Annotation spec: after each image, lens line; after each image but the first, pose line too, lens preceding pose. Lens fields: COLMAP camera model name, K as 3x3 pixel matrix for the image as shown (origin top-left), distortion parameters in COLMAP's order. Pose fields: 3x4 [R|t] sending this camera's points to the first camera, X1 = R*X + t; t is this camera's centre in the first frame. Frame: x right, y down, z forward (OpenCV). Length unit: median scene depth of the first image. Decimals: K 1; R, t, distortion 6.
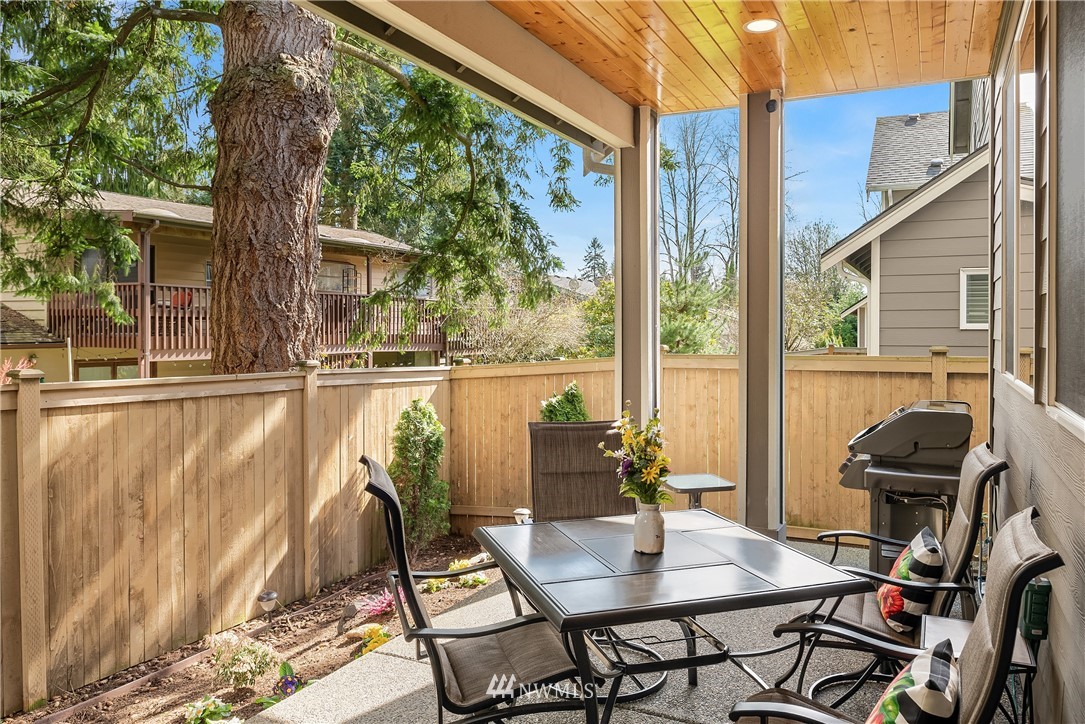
lens RADIAL K [[782.6, 0, 558.1], [0, 782.6, 323.6], [0, 0, 1]] dist [-0.007844, -0.001748]
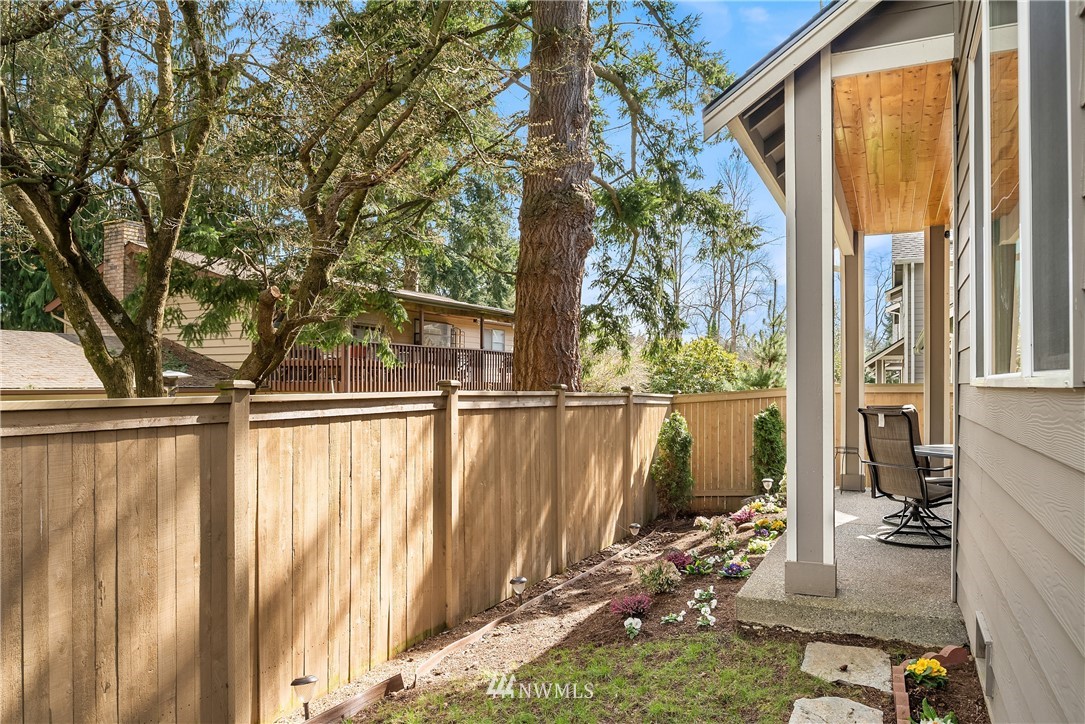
lens RADIAL K [[782.6, 0, 541.5], [0, 782.6, 370.8], [0, 0, 1]] dist [-0.007844, -0.001748]
pose [[0.999528, -0.003862, 0.030466, -0.457387], [0.004311, 0.999883, -0.014704, 0.032182], [-0.030406, 0.014829, 0.999428, -0.481814]]
